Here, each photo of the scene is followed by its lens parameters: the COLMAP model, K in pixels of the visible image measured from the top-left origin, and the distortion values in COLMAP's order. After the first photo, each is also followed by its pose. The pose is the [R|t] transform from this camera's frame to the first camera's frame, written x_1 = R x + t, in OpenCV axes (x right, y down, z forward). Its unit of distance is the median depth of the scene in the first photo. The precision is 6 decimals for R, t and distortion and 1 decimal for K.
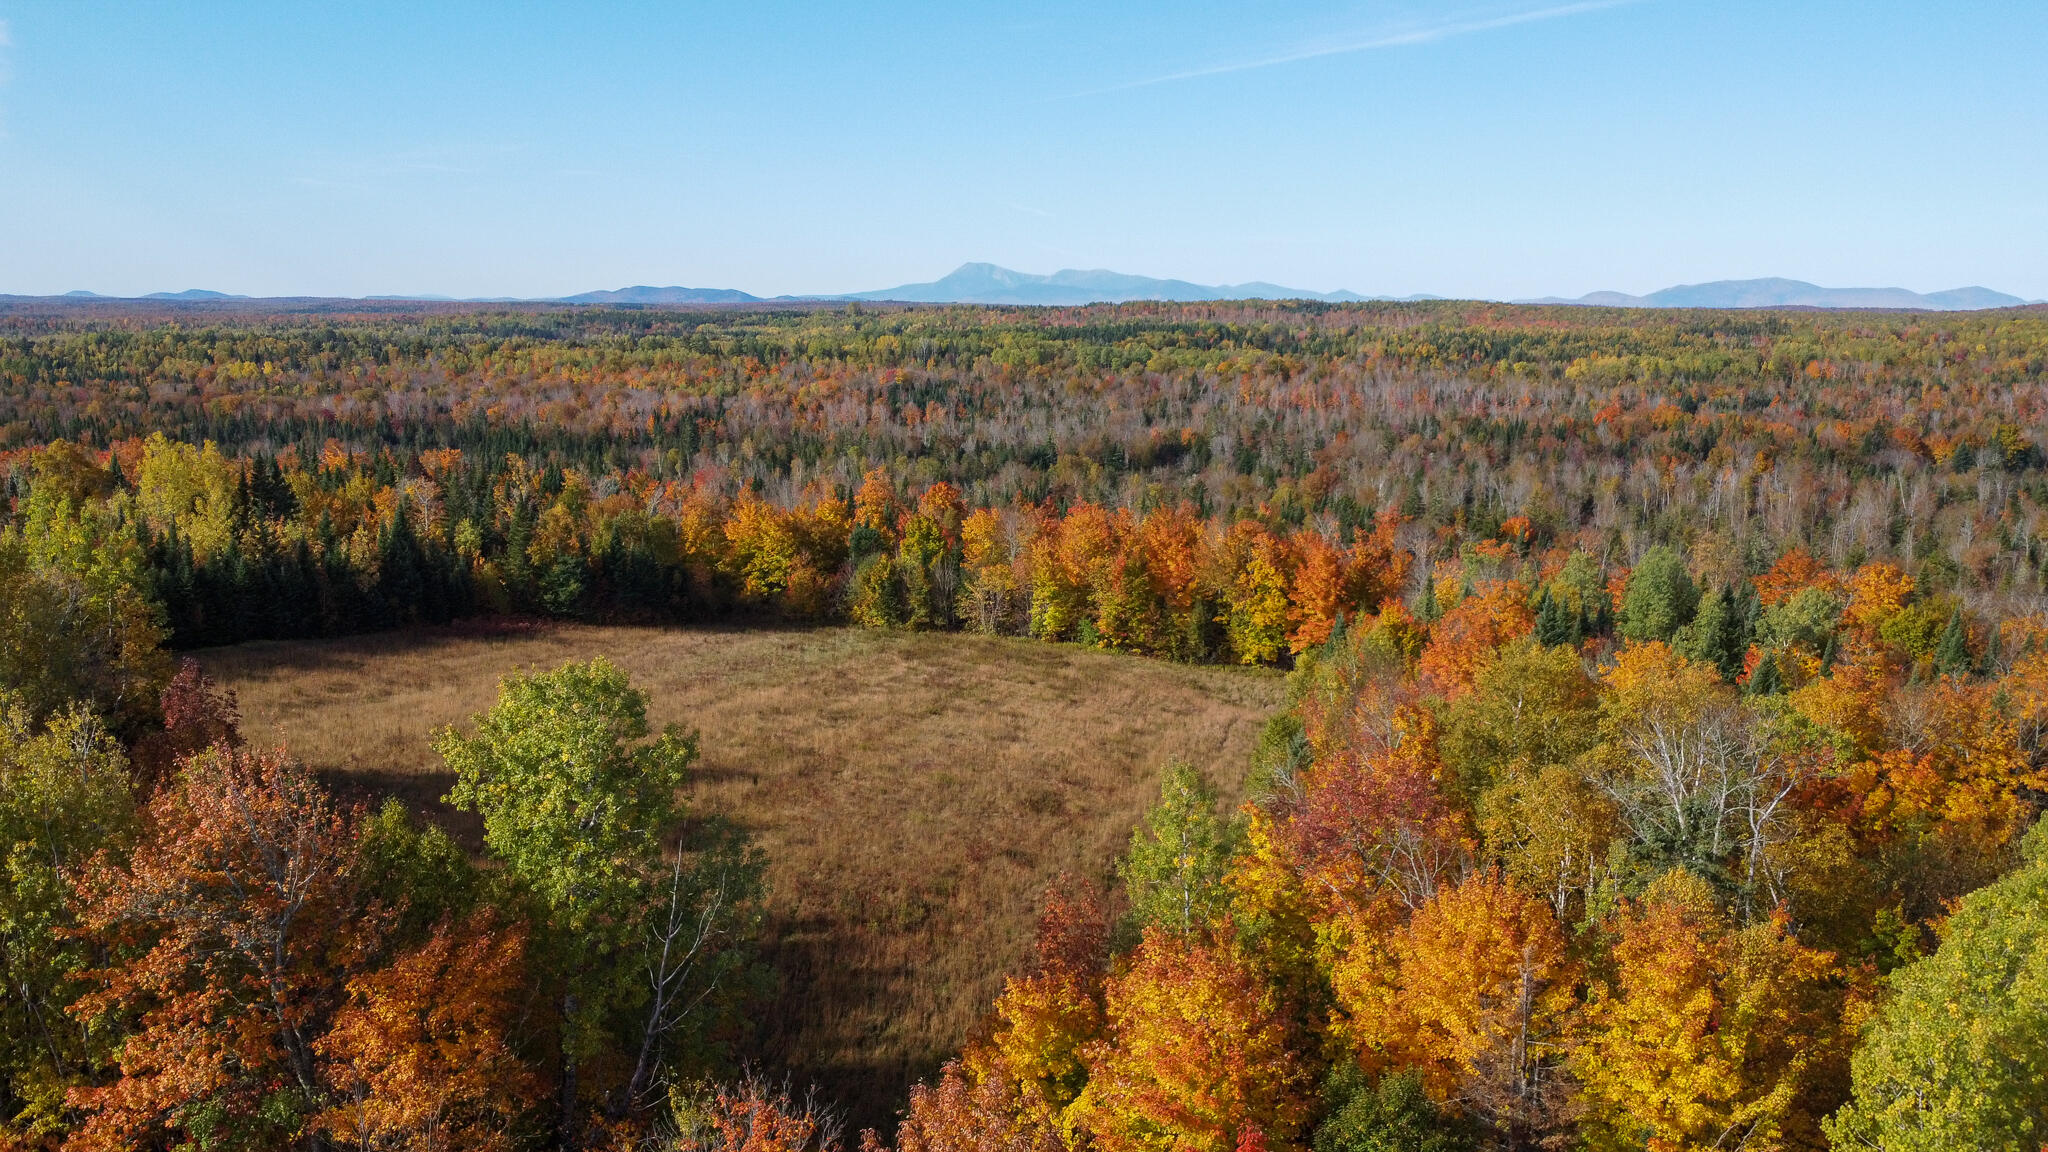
lens RADIAL K [[1541.8, 0, 1001.5], [0, 1541.8, 587.2], [0, 0, 1]] dist [-0.001410, 0.000764]
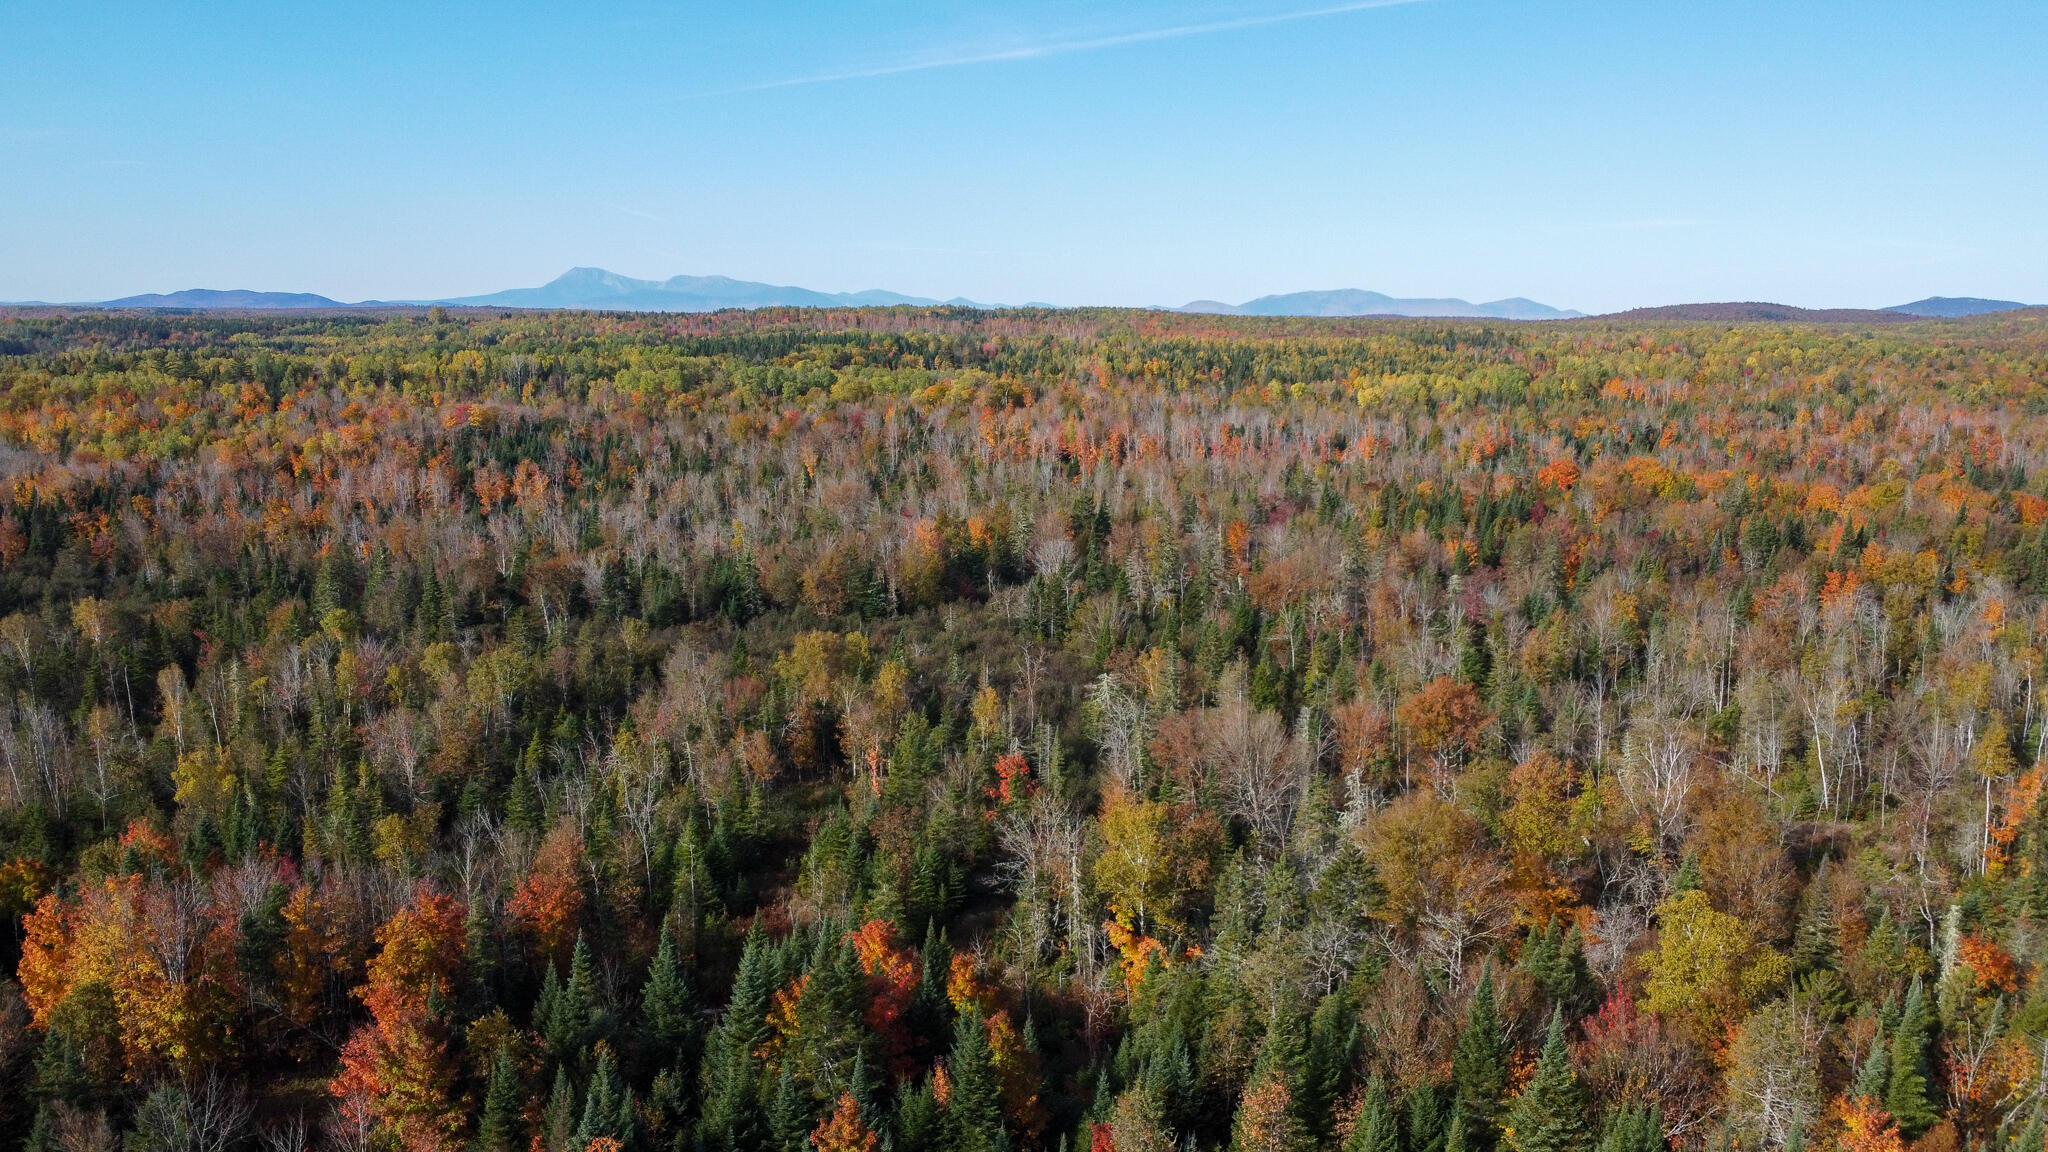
lens RADIAL K [[1541.8, 0, 1001.5], [0, 1541.8, 587.2], [0, 0, 1]] dist [-0.001410, 0.000764]
pose [[0.970587, -0.038843, 0.237597, -0.004631], [0.039932, 0.999202, 0.000228, -0.036667], [-0.237417, 0.009266, 0.971364, 0.204013]]
